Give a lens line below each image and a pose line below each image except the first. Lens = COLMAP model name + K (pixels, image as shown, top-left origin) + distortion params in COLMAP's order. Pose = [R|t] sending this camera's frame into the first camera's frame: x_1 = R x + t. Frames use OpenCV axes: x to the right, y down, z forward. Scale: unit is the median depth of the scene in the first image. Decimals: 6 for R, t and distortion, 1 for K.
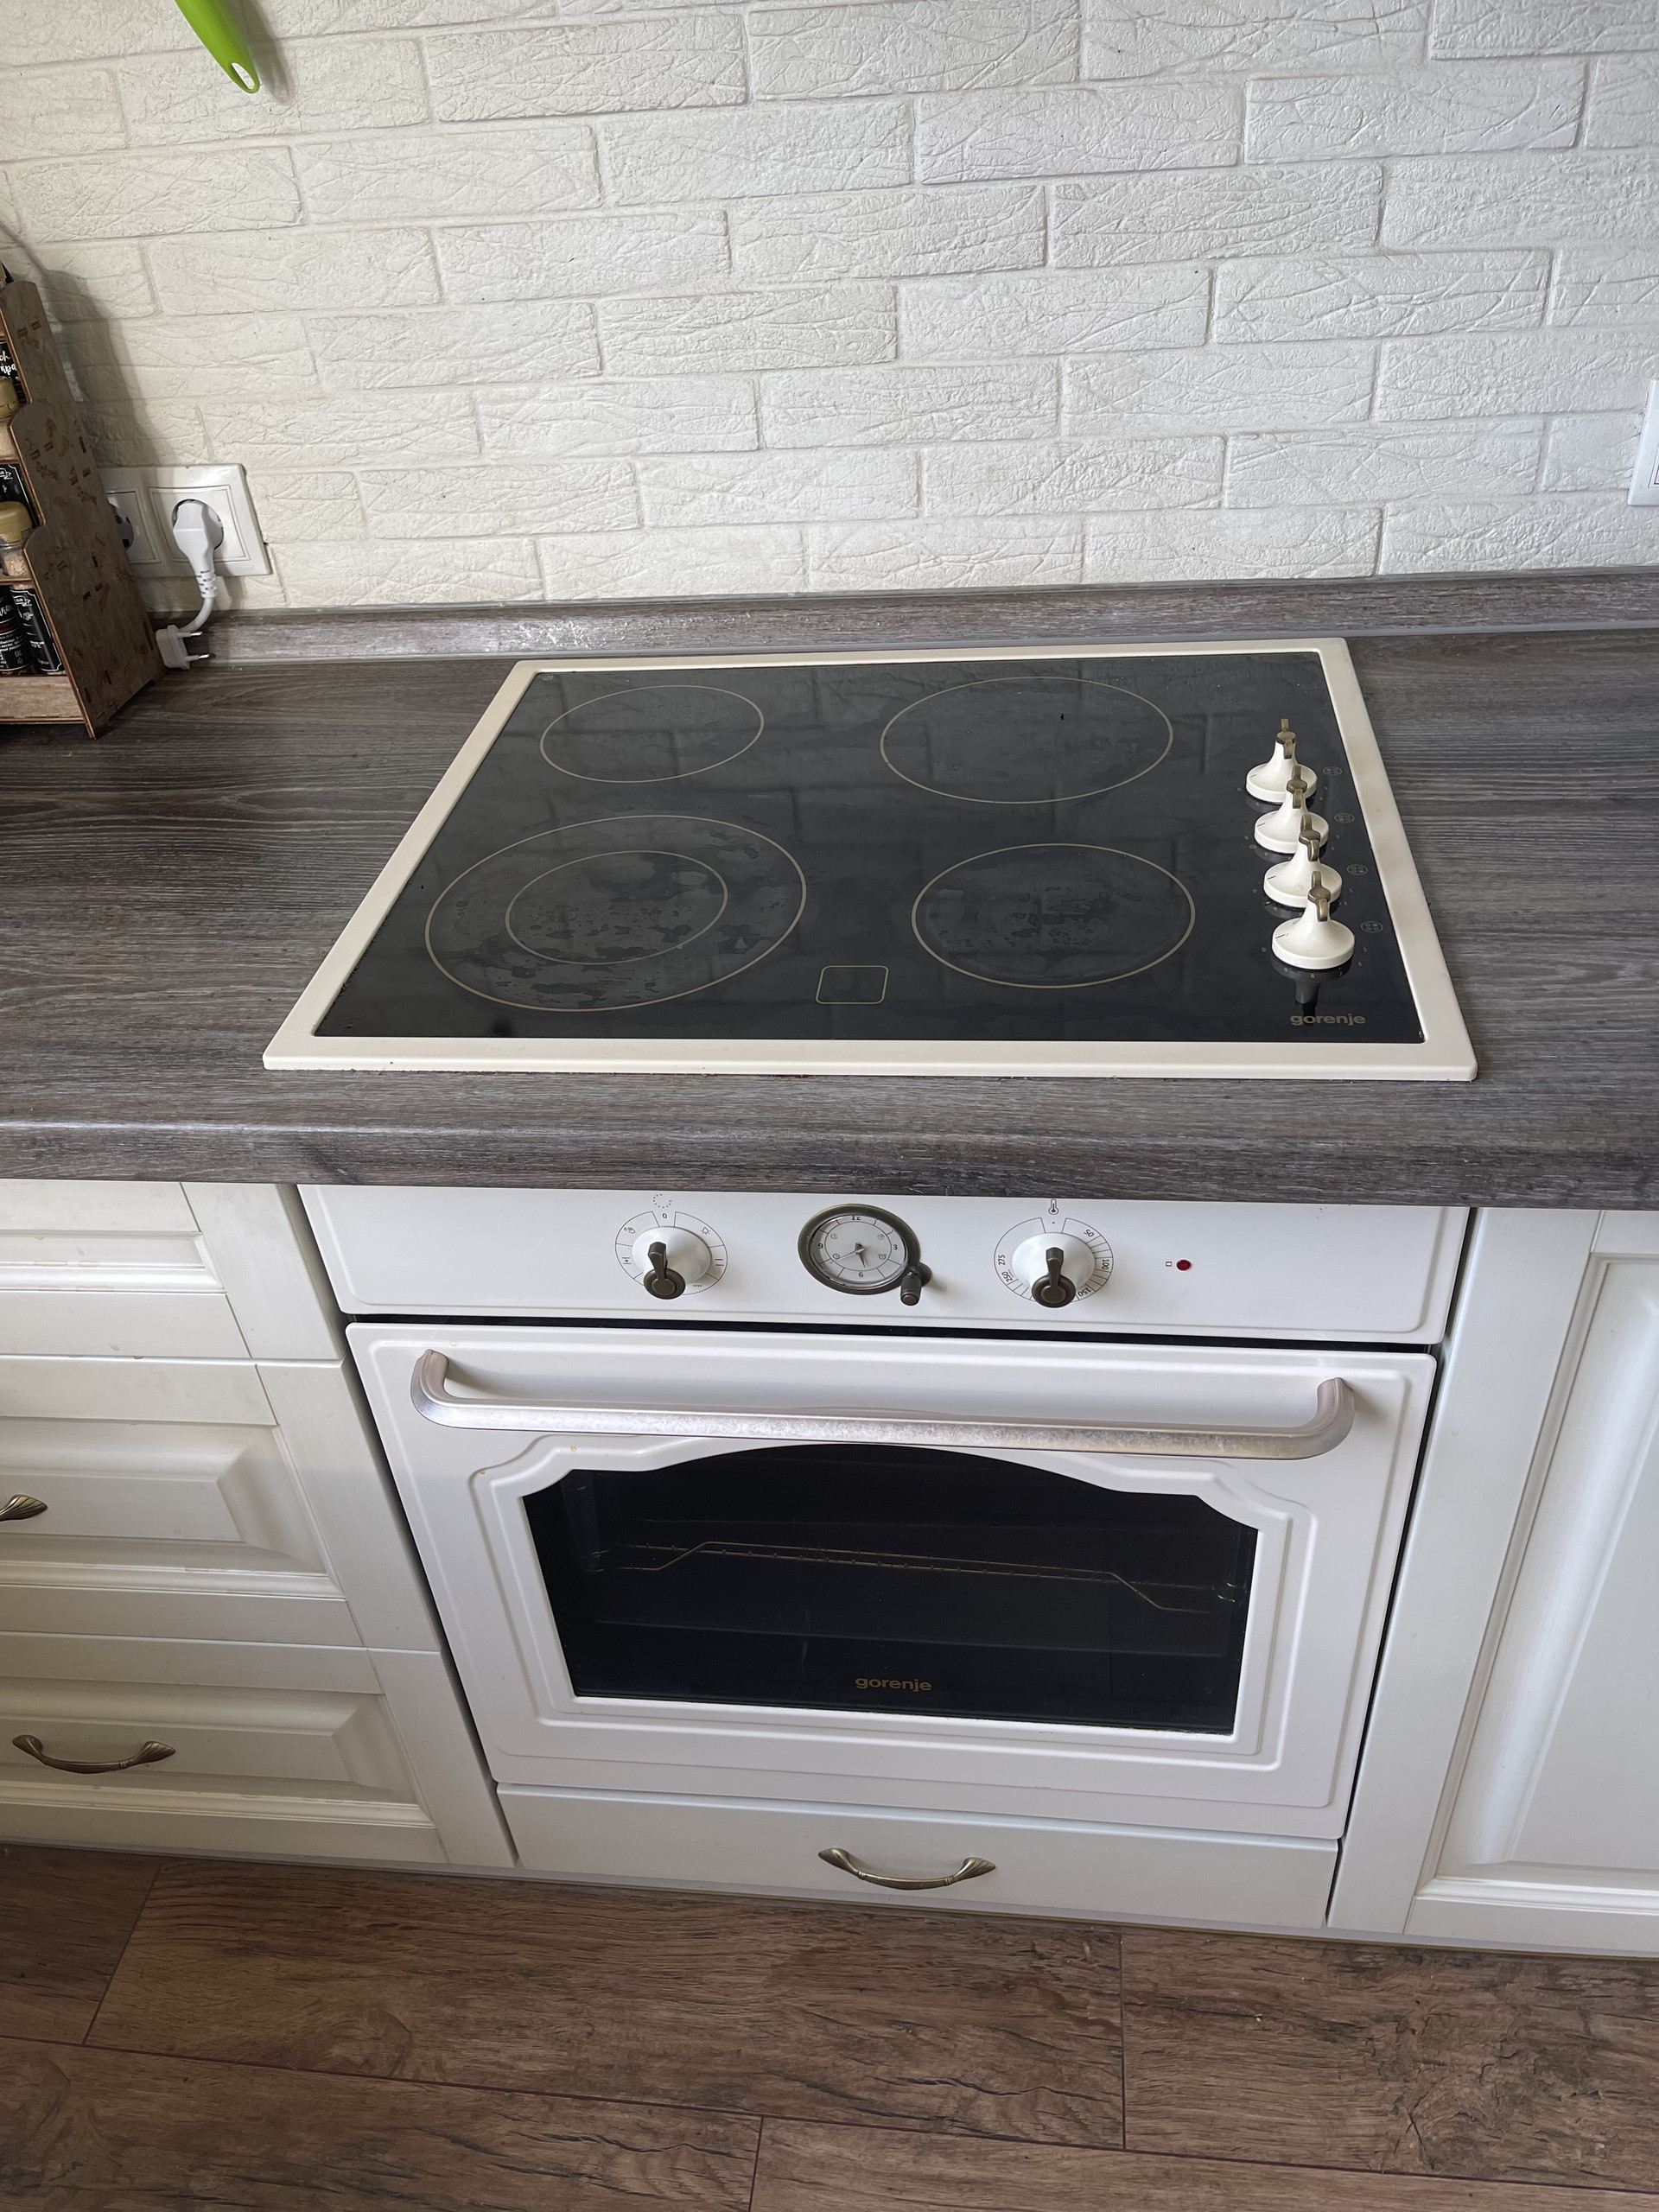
lens RADIAL K [[1677.8, 0, 827.1], [0, 1677.8, 1111.5], [0, 0, 1]] dist [0.045305, -0.071751]
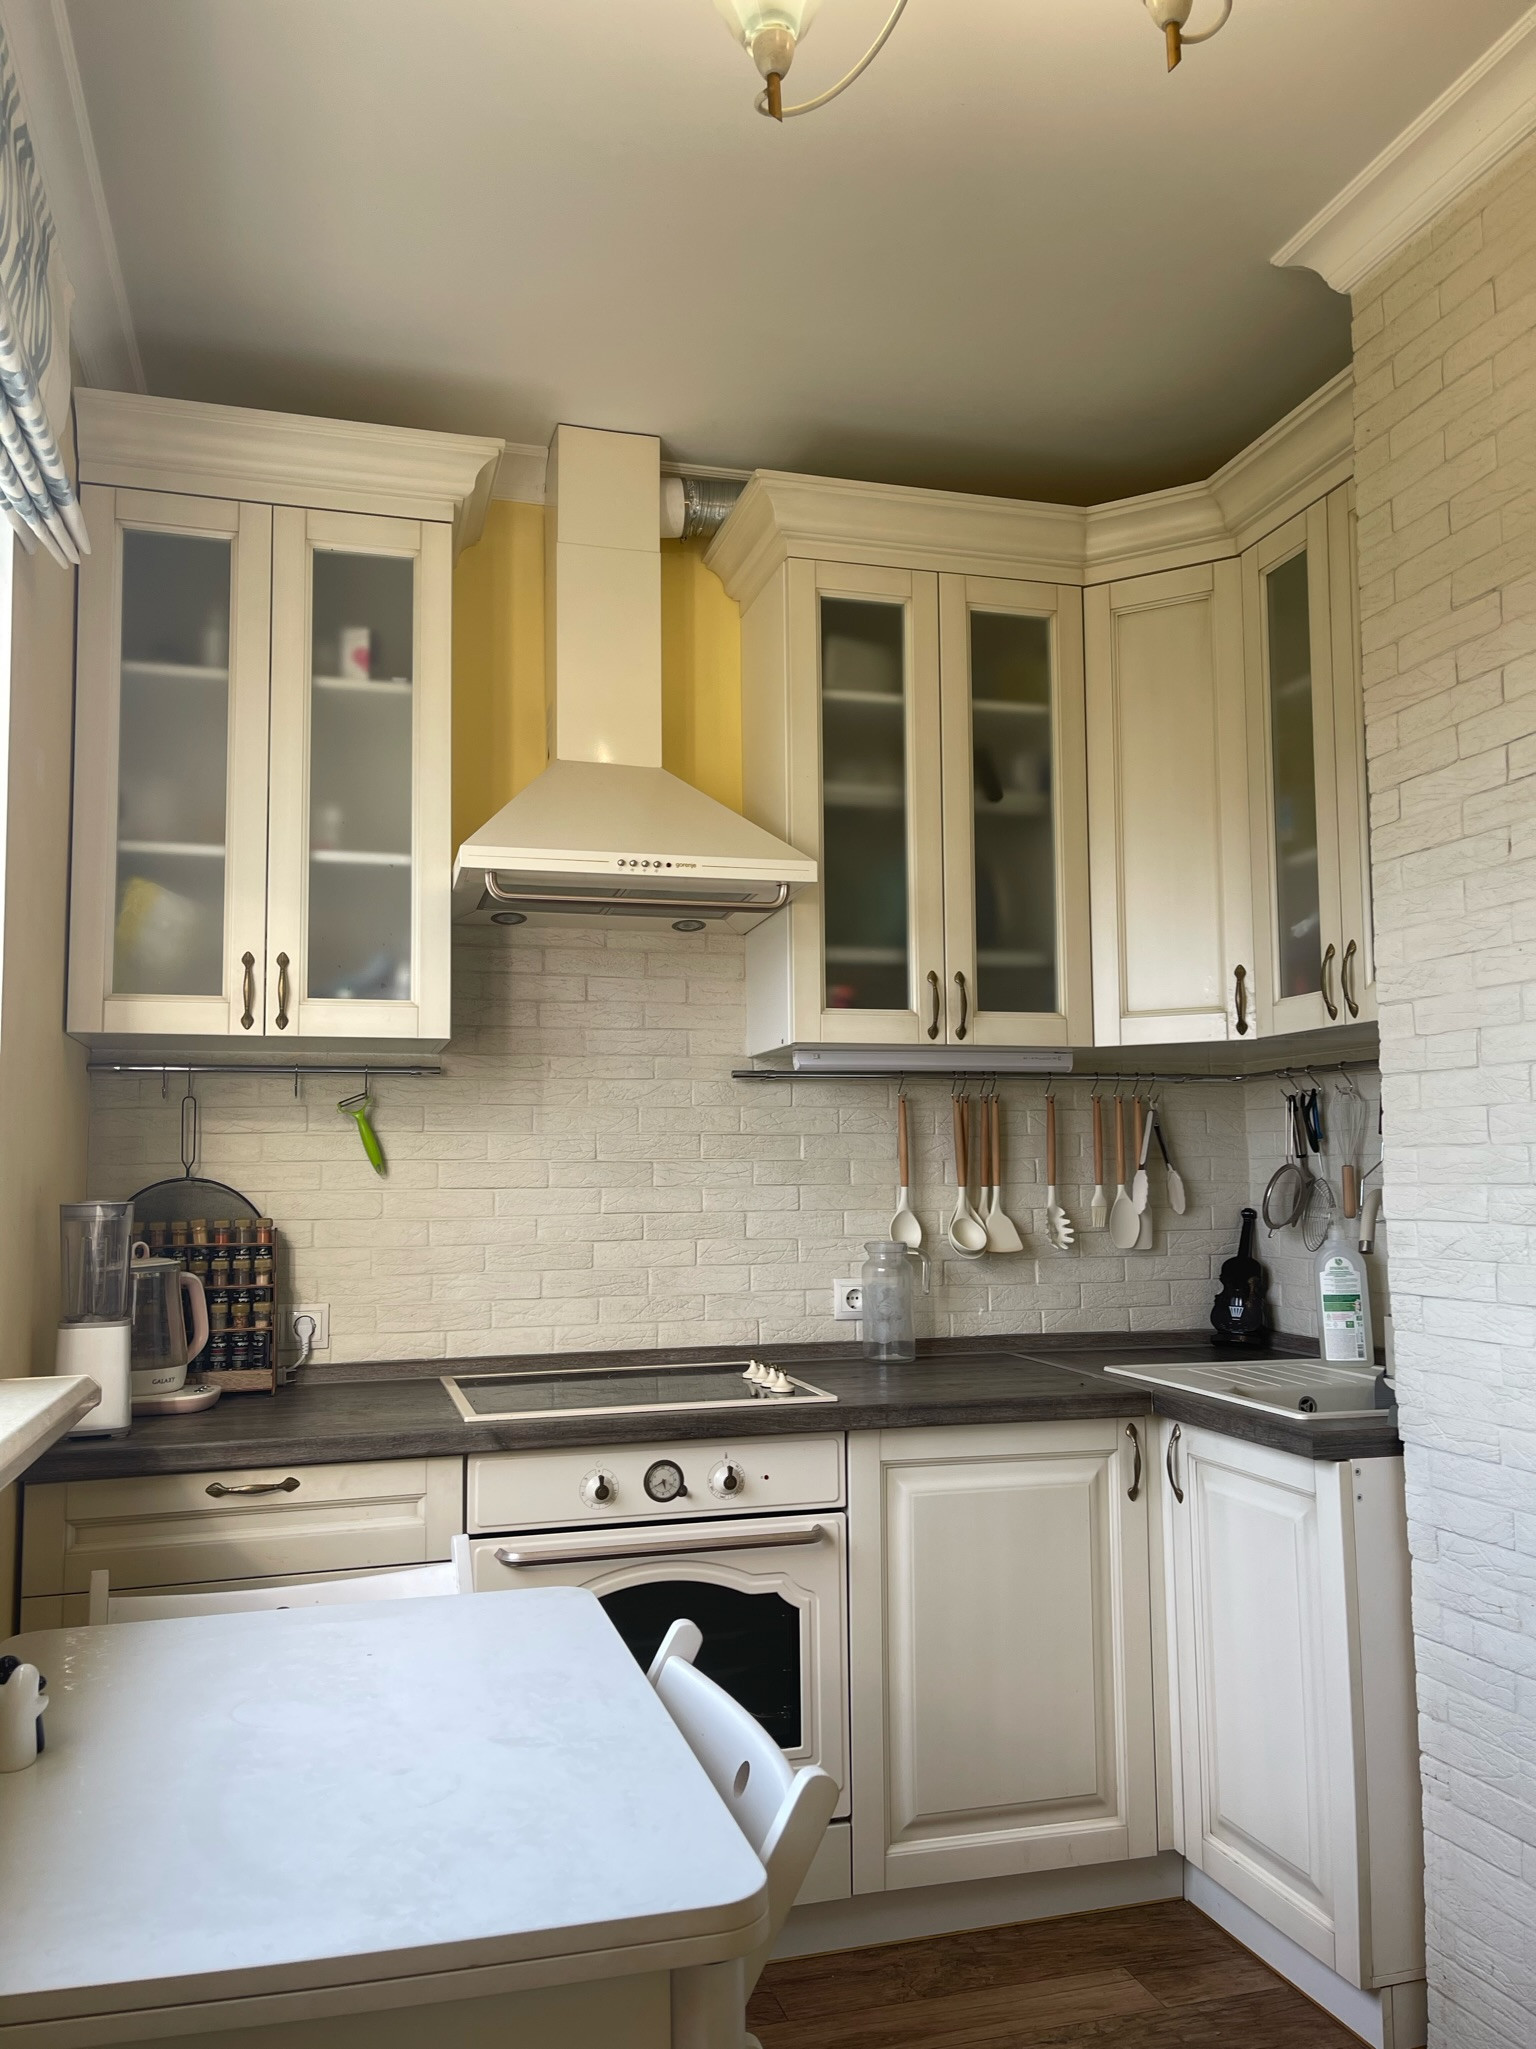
lens RADIAL K [[1554.2, 0, 765.8], [0, 1554.2, 1029.9], [0, 0, 1]] dist [0.045305, -0.071751]
pose [[0.918118, 0.101756, 0.383020, -0.722923], [0.191255, 0.732716, -0.653107, 1.012083], [-0.347102, 0.672884, 0.653259, -1.065996]]
